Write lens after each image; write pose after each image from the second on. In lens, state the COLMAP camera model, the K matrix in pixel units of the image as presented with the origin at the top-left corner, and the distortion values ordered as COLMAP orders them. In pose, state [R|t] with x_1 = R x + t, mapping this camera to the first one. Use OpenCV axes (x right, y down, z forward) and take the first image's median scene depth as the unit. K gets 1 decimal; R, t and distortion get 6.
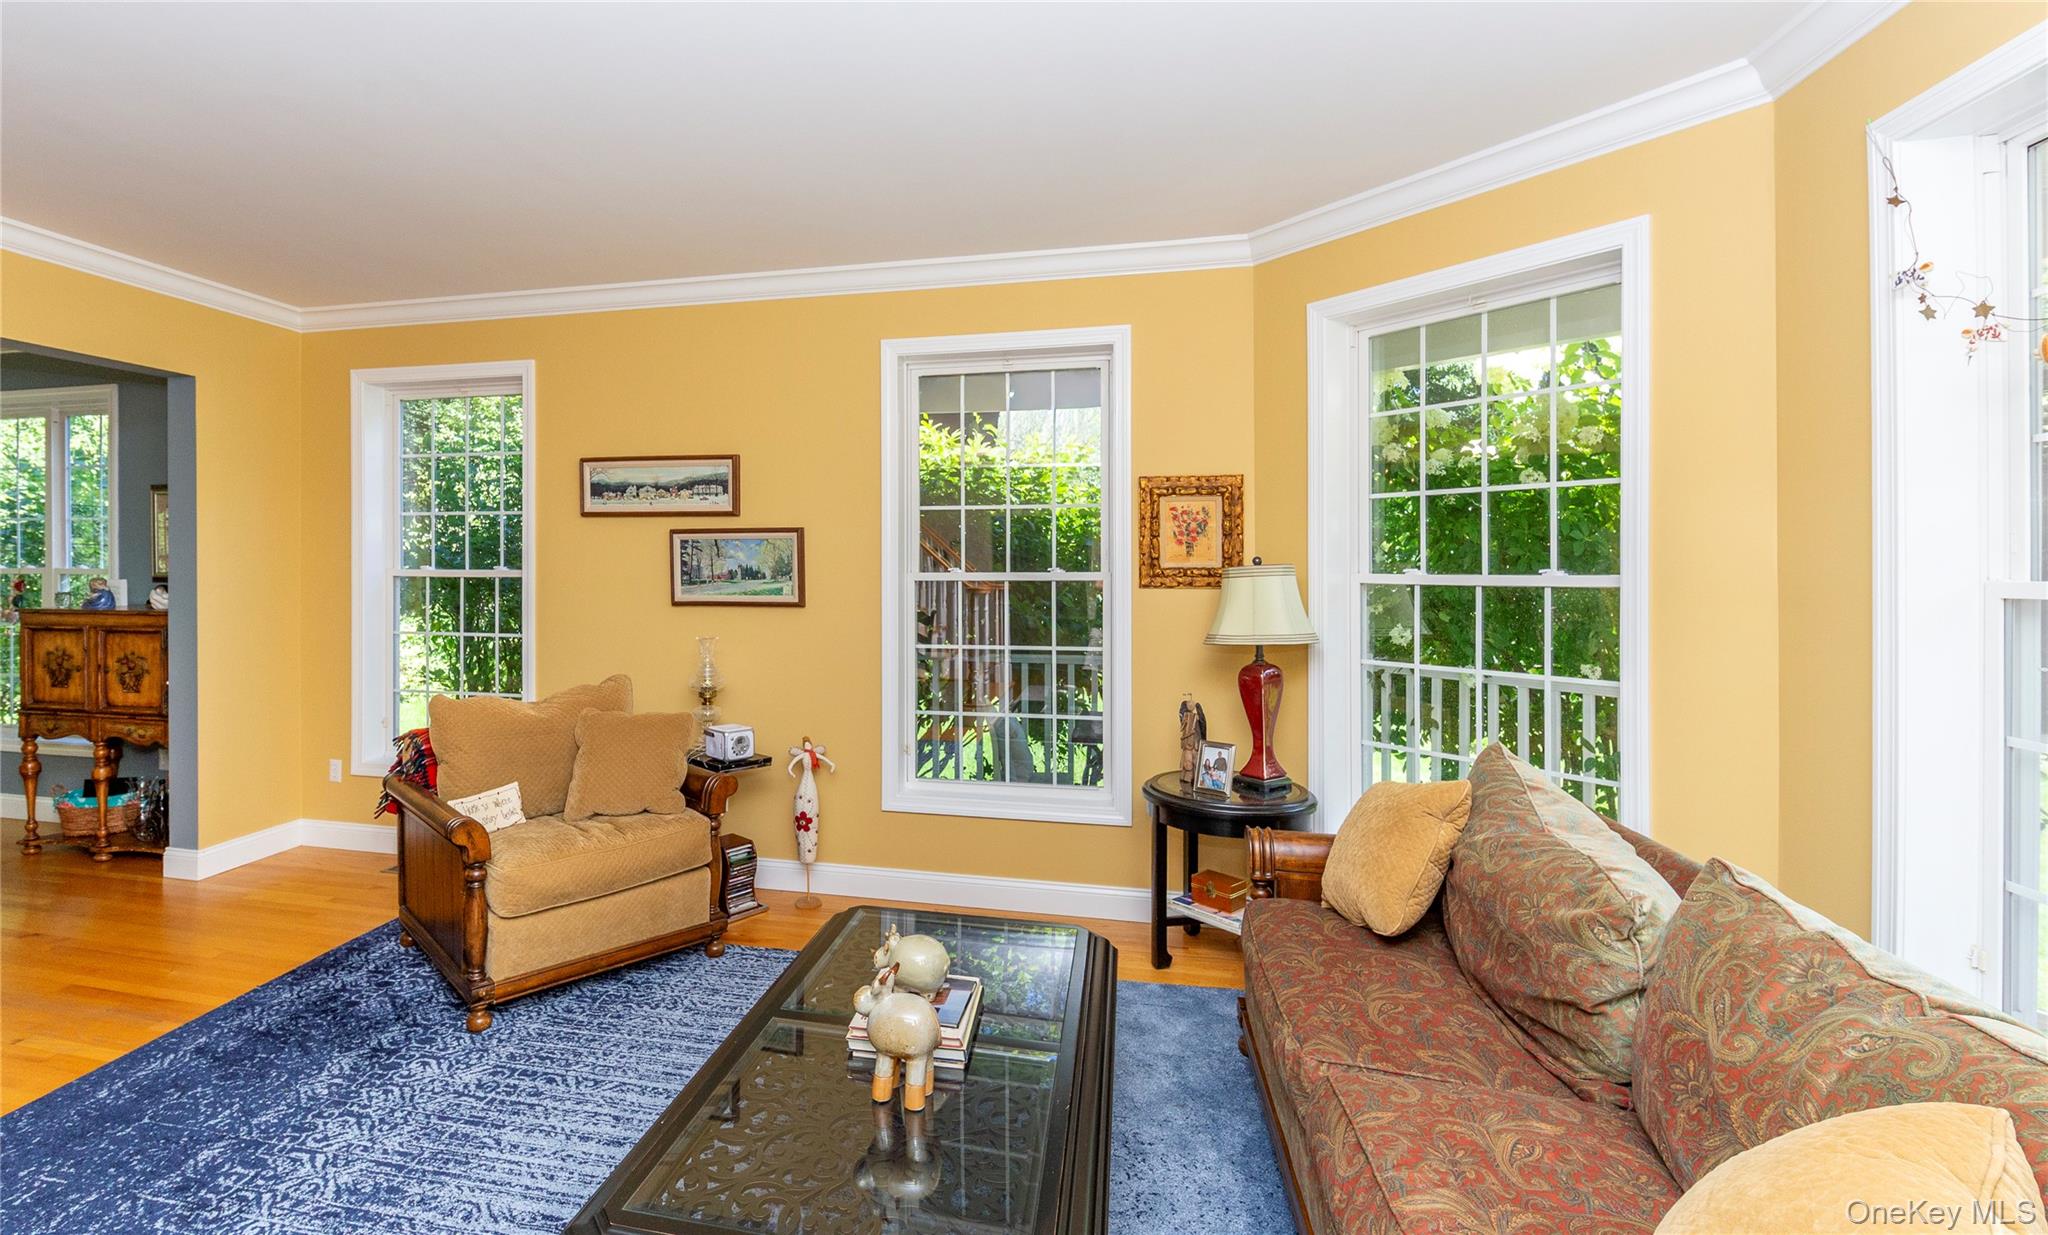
lens RADIAL K [[928.8, 0, 897.4], [0, 928.8, 576.0], [0, 0, 1]] dist [-0.002778, -0.001483]
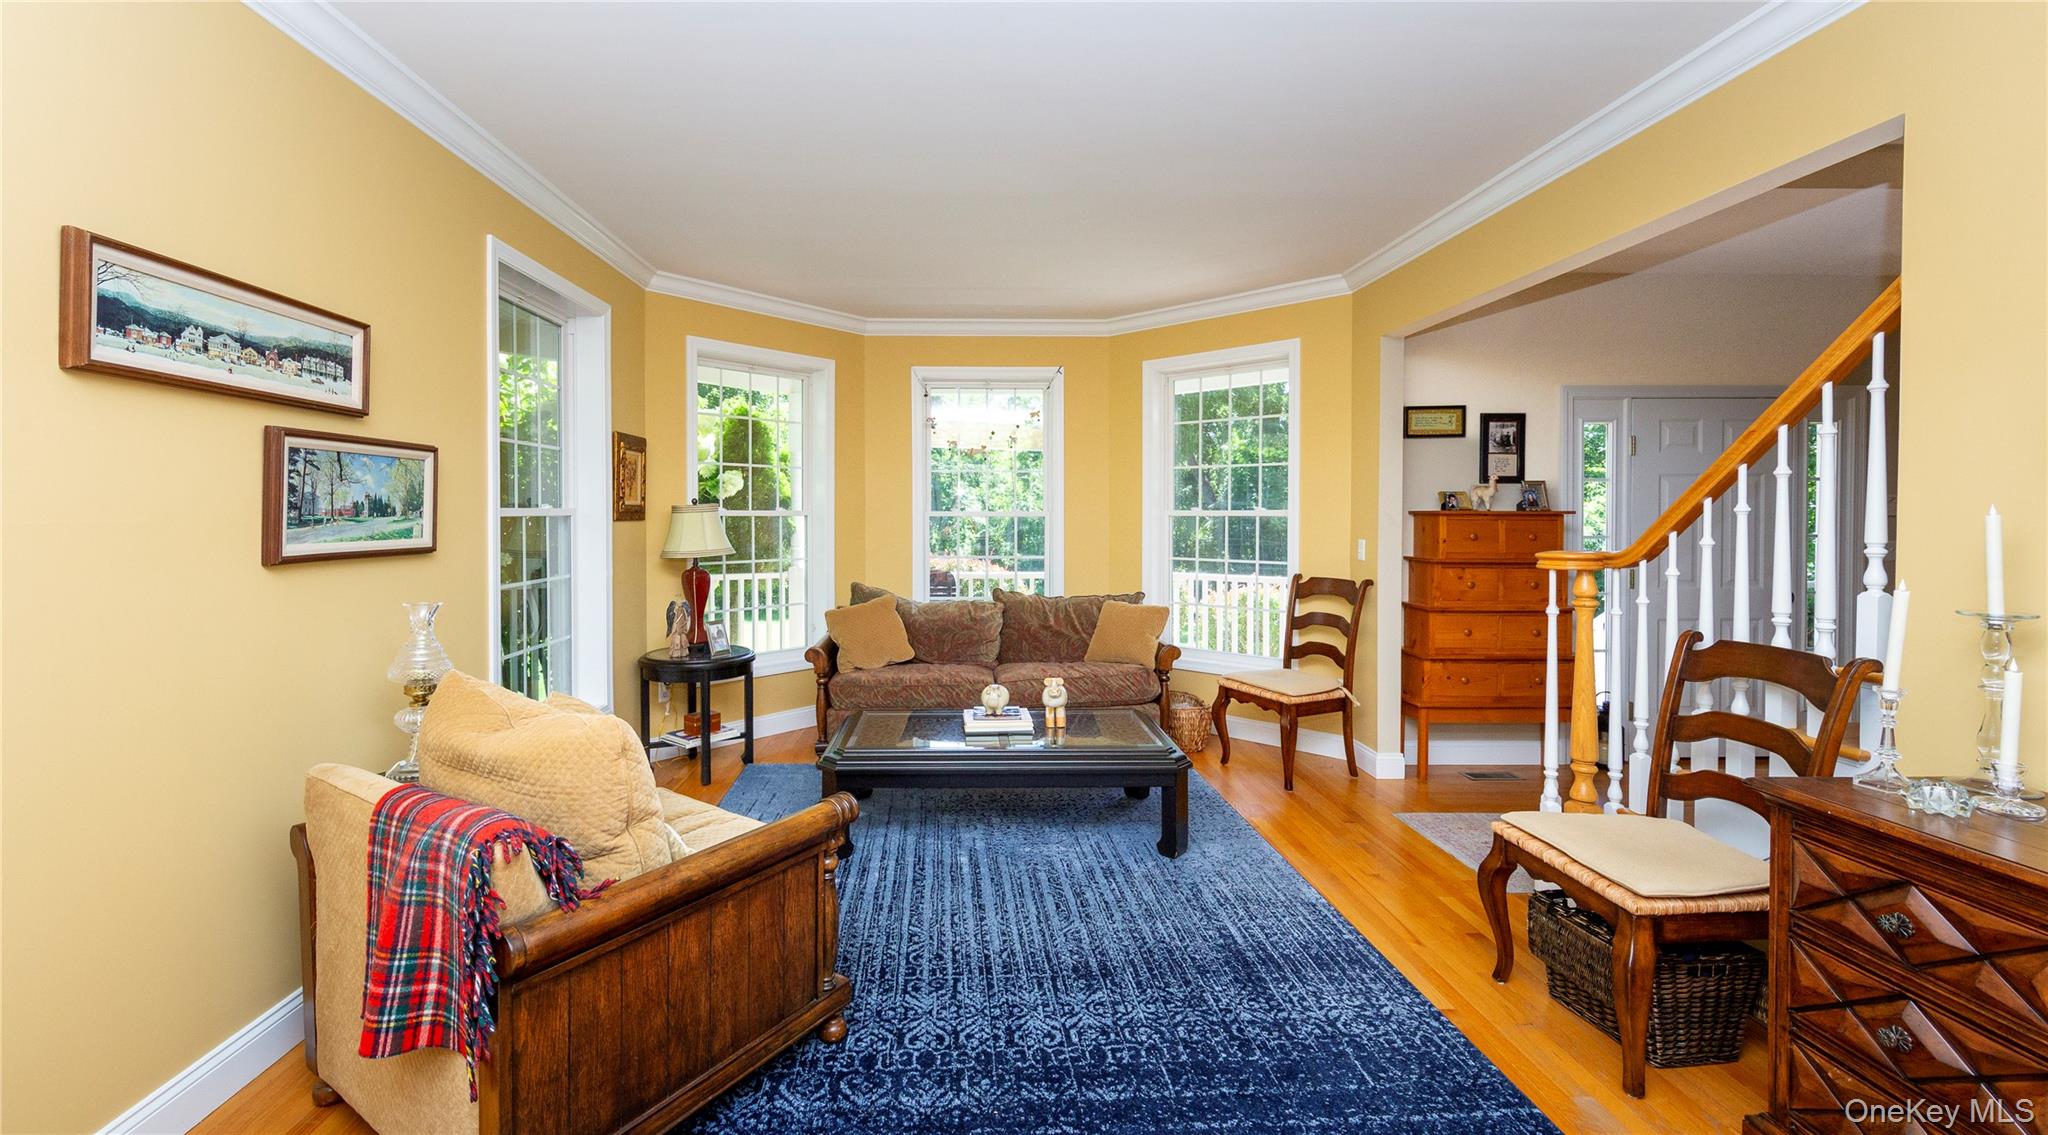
lens RADIAL K [[815.0, 0, 975.9], [0, 815.0, 520.8], [0, 0, 1]] dist [-0.001982, -0.000329]
pose [[-0.259330, -0.010431, 0.965733, -0.939103], [-0.001066, 0.999944, 0.010514, 0.000514], [-0.965788, 0.001697, -0.259326, 0.827711]]
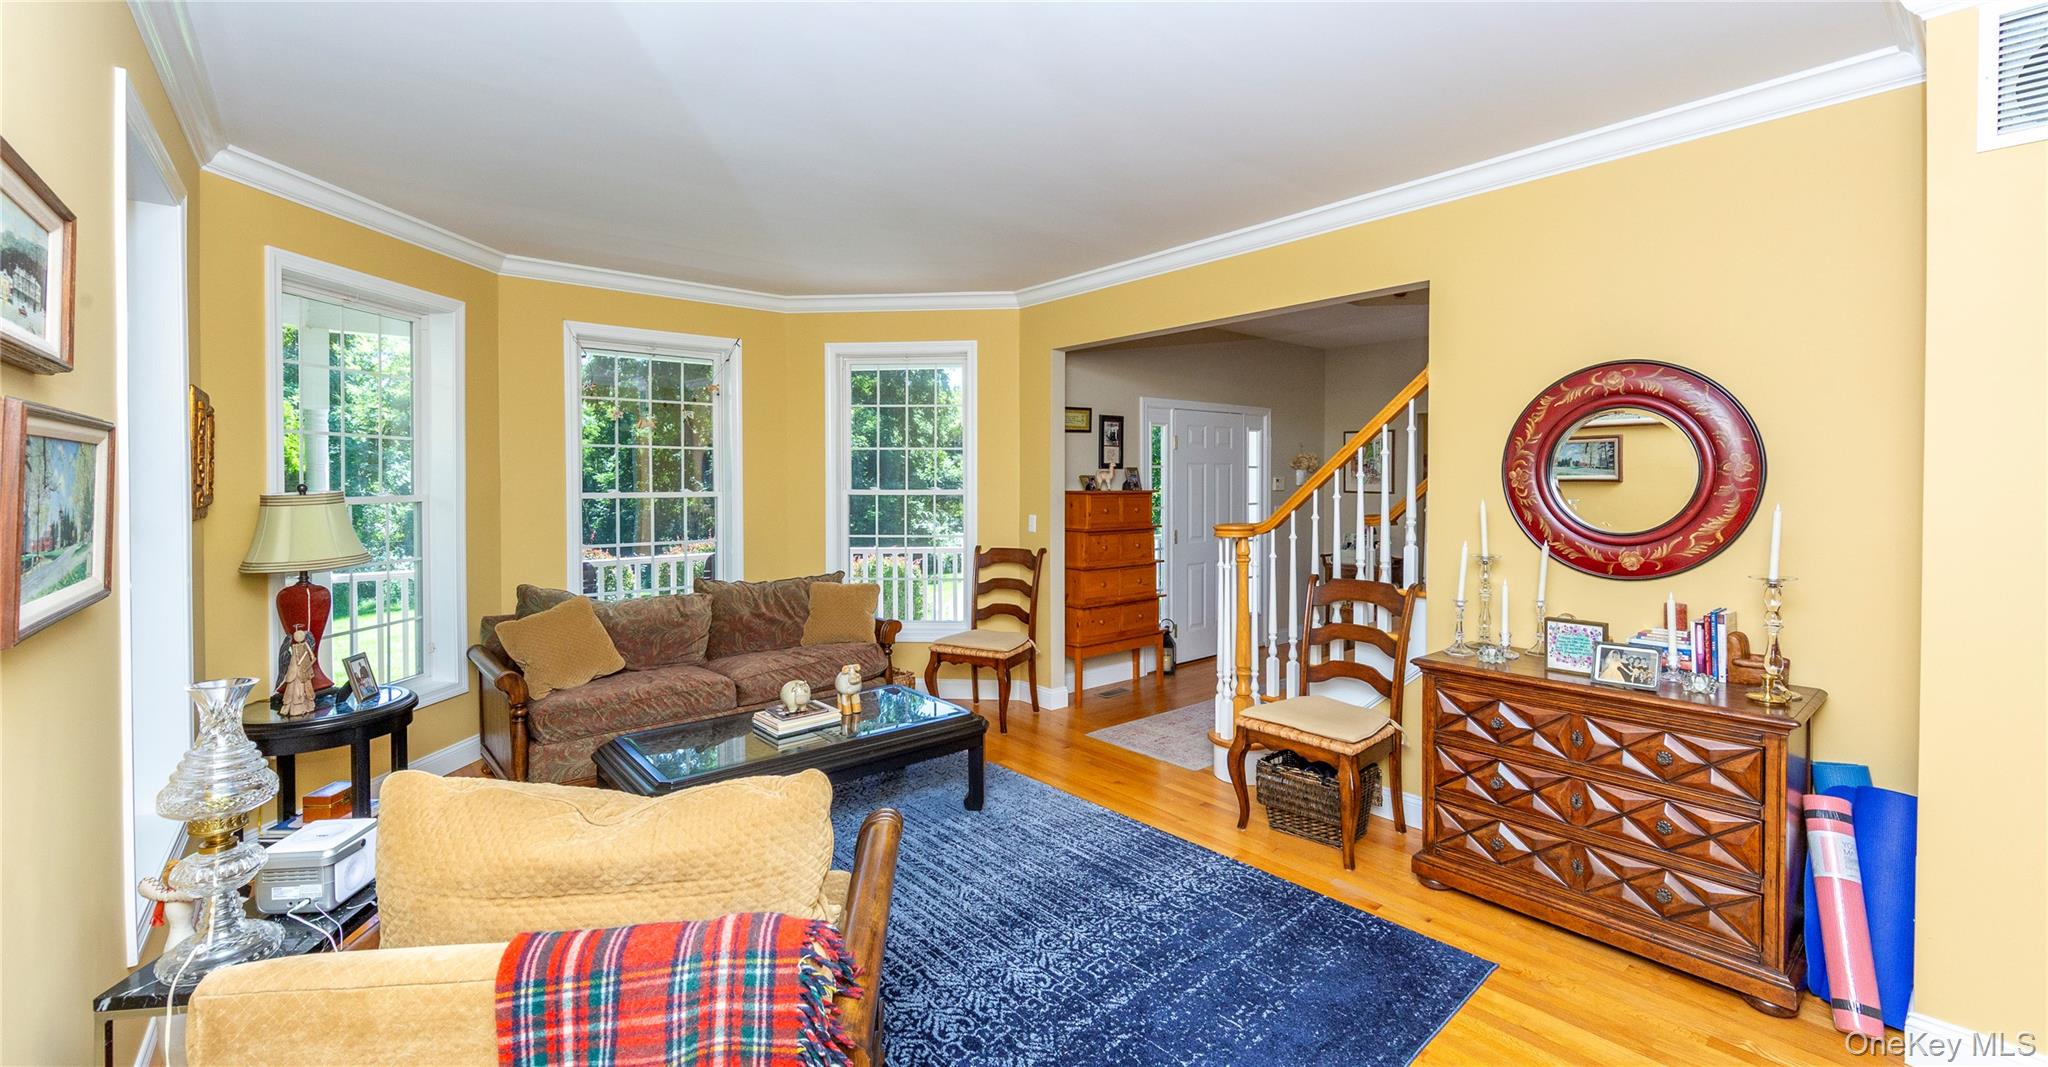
lens RADIAL K [[820.6, 0, 1019.2], [0, 820.6, 484.5], [0, 0, 1]] dist [-0.000921, 0.000578]
pose [[-0.809537, -0.006361, 0.587035, -0.761954], [-0.001004, 0.999955, 0.009452, -0.028508], [-0.587068, 0.007062, -0.809507, 1.169661]]
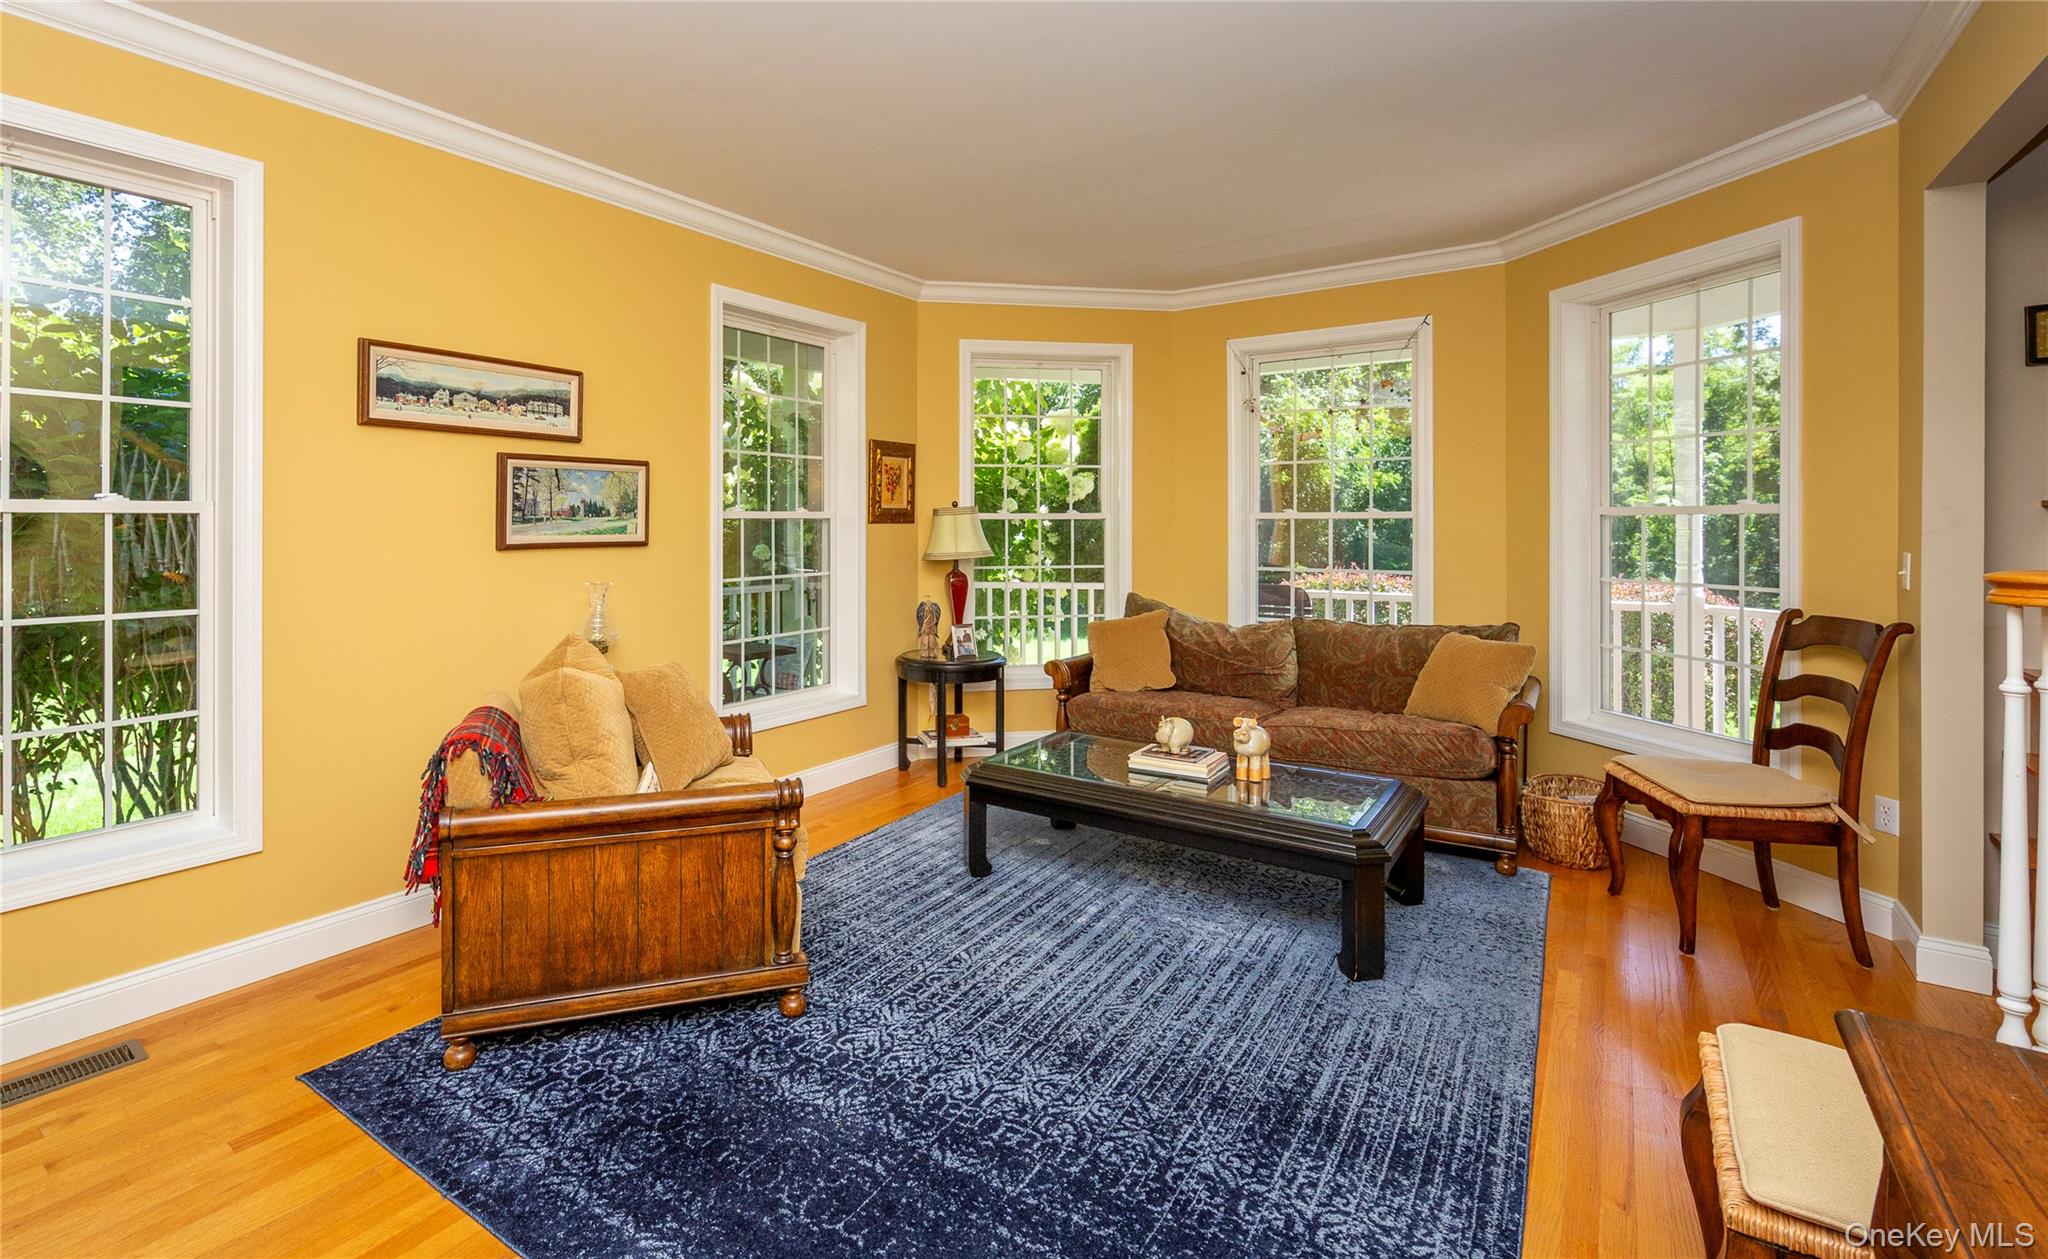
lens RADIAL K [[928.8, 0, 932.9], [0, 928.8, 518.0], [0, 0, 1]] dist [-0.002778, -0.001483]
pose [[0.384878, 0.002994, 0.922963, -0.951207], [0.004179, 0.999979, -0.004986, 0.012326], [-0.922958, 0.005776, 0.384857, 0.410314]]
